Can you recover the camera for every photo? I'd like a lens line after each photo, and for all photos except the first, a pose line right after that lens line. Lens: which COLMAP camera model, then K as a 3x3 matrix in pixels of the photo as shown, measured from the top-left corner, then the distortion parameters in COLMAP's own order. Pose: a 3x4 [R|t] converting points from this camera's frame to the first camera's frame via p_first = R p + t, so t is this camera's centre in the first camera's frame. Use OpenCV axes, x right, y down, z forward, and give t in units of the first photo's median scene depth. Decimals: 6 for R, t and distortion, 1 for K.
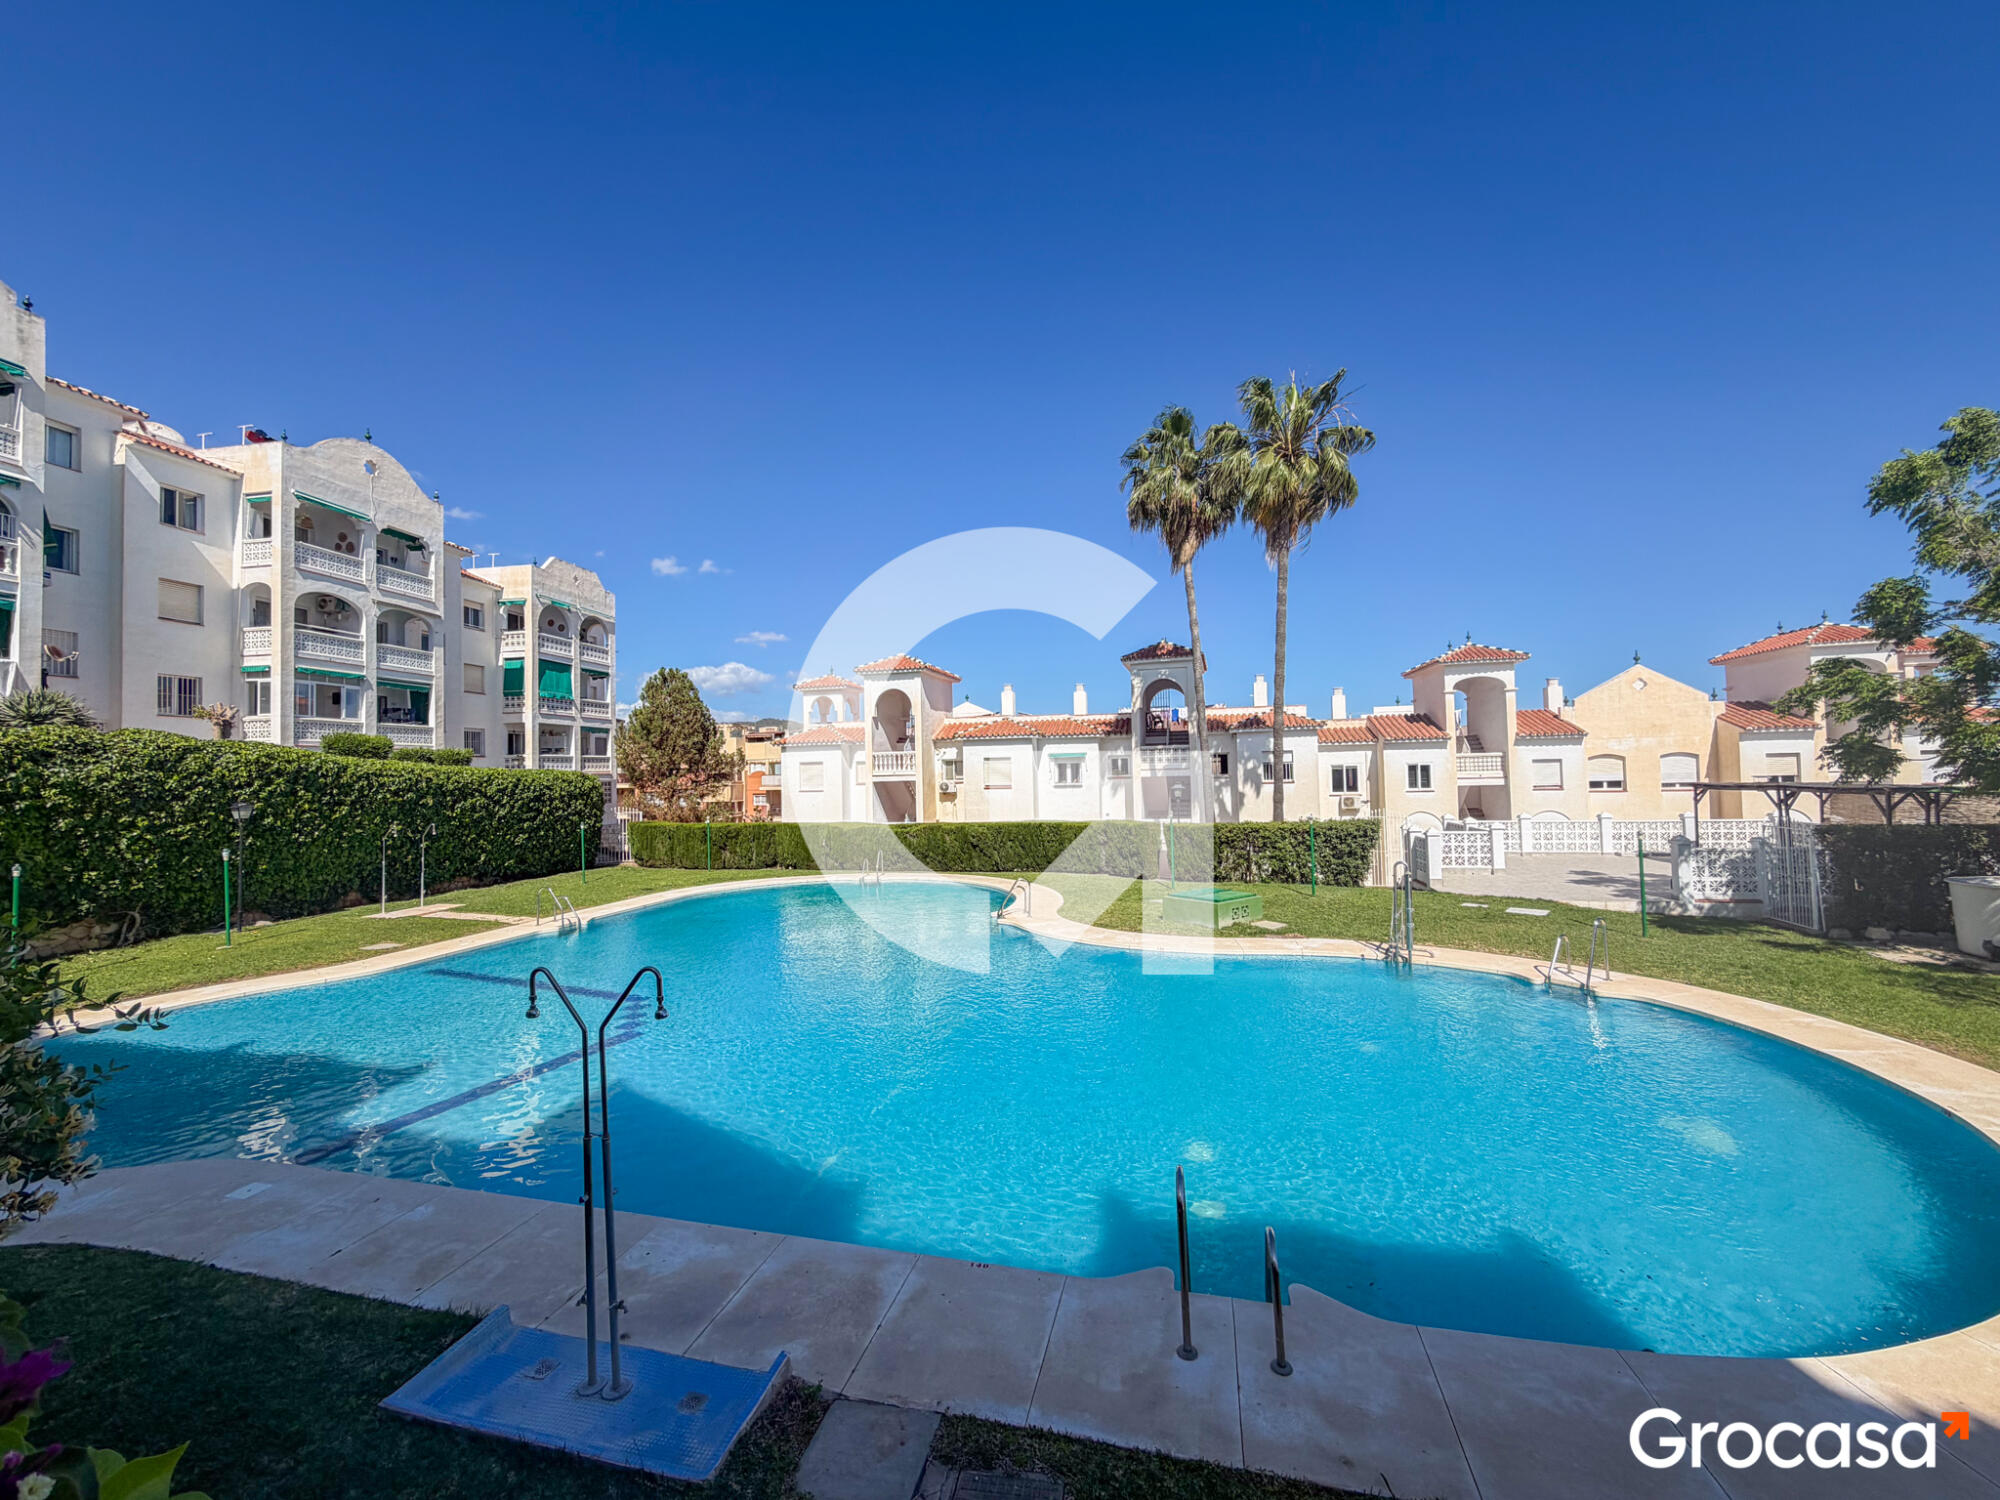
lens RADIAL K [[795.4, 0, 994.8], [0, 795.4, 749.0], [0, 0, 1]] dist [-0.000101, 0.000005]
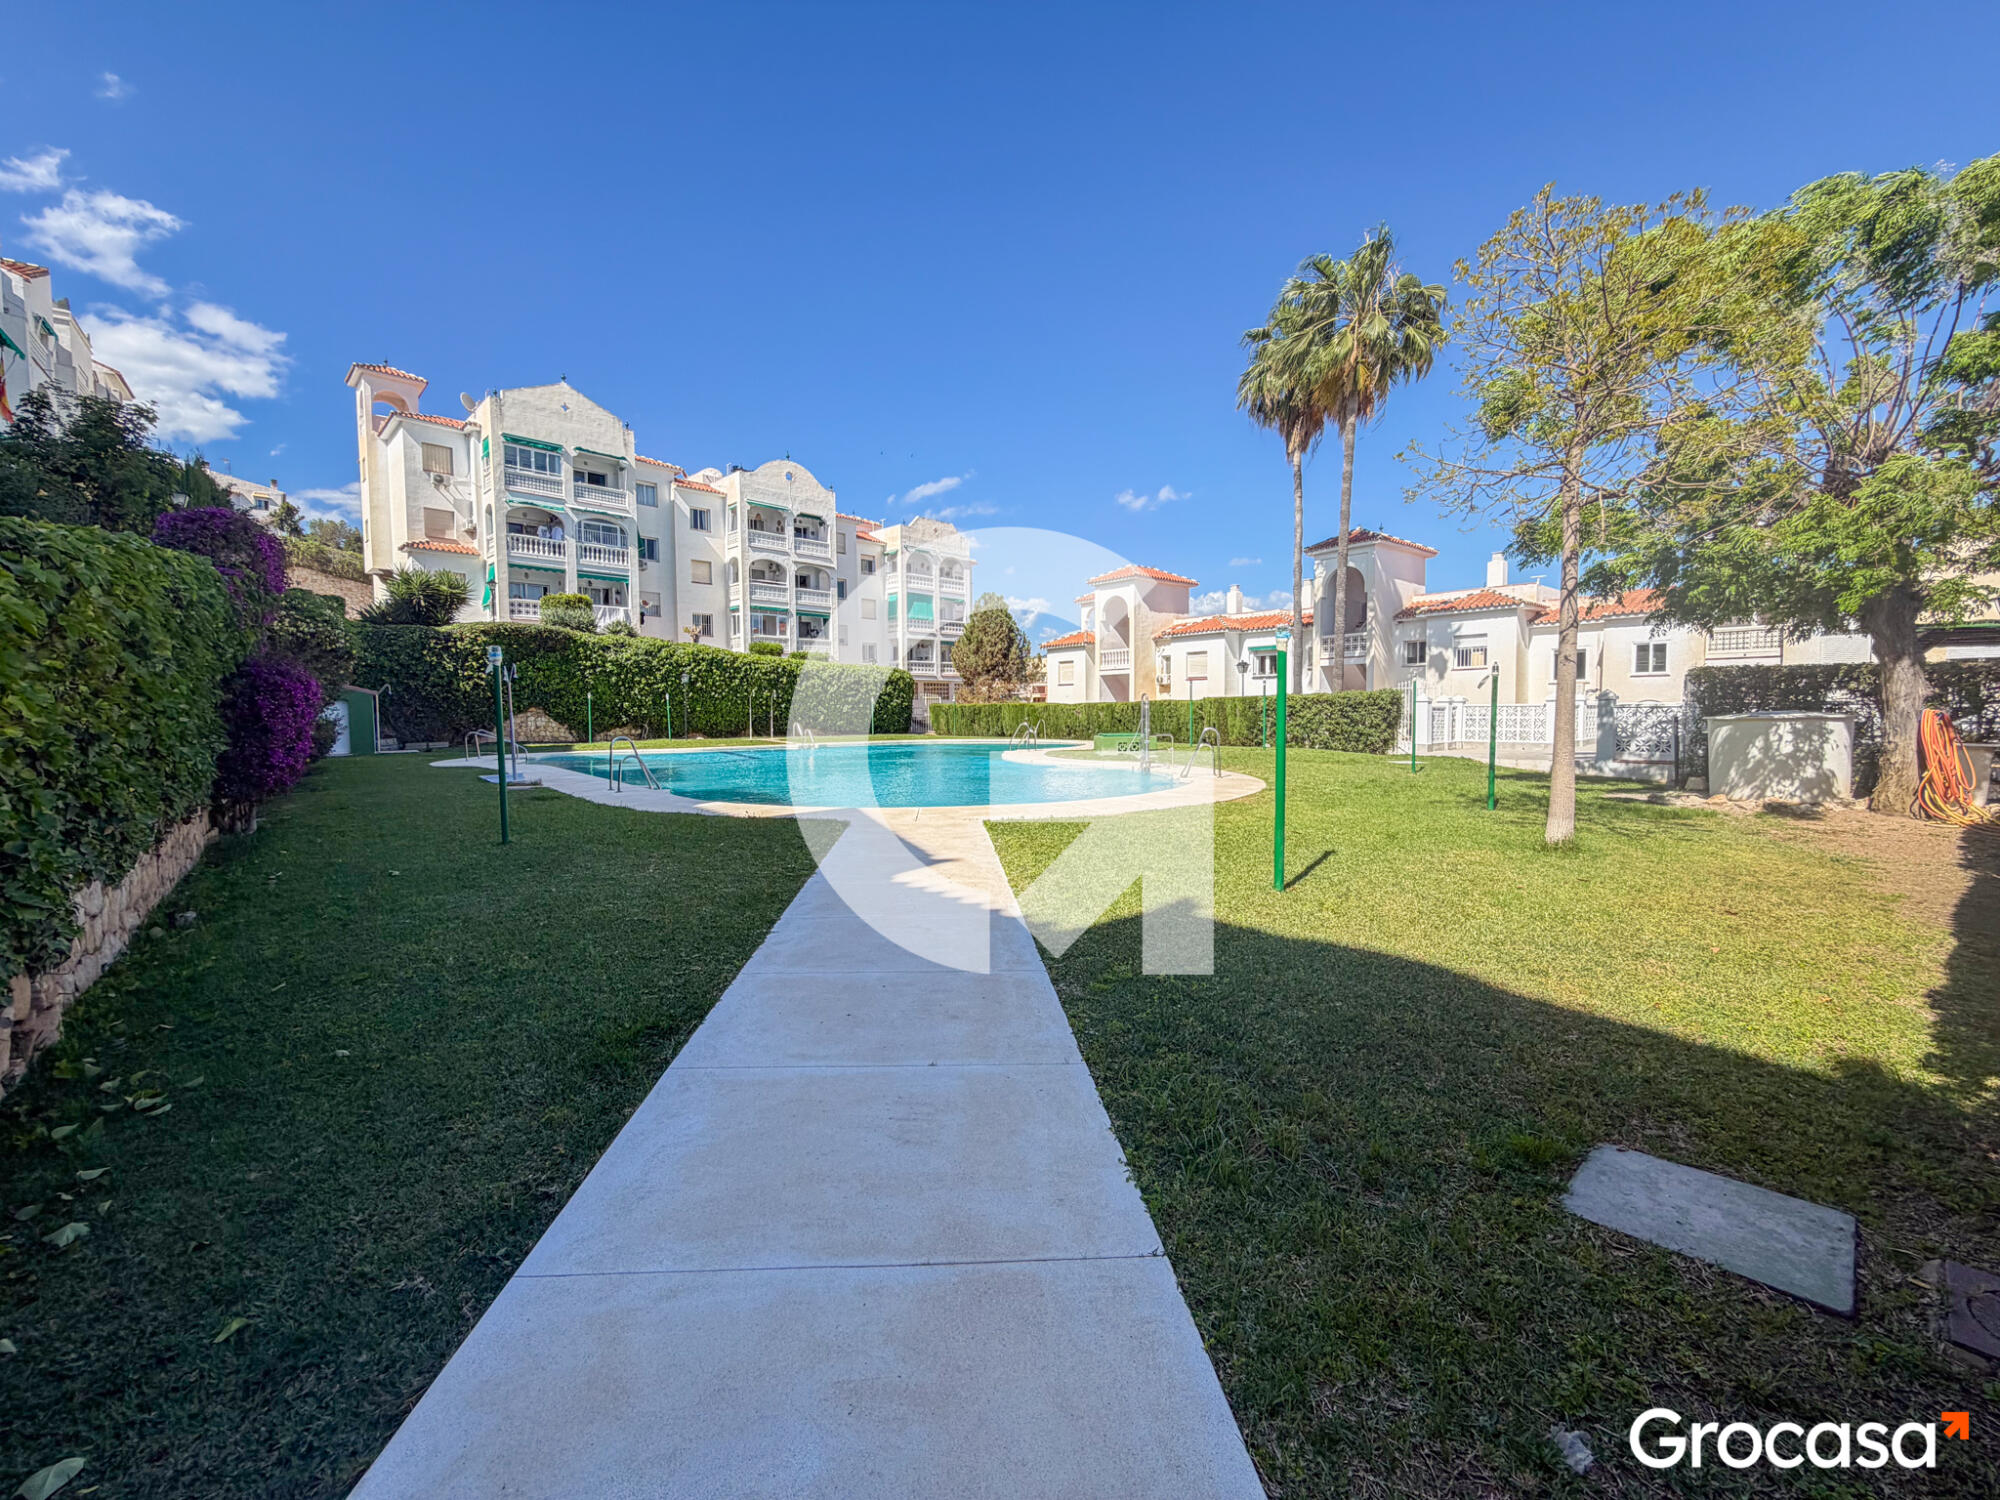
lens RADIAL K [[795.4, 0, 994.8], [0, 795.4, 749.0], [0, 0, 1]] dist [-0.000101, 0.000005]
pose [[0.814392, 0.043166, -0.578708, 0.566674], [0.009435, 0.996113, 0.087578, 0.061587], [0.580239, -0.076783, 0.810819, -0.106193]]
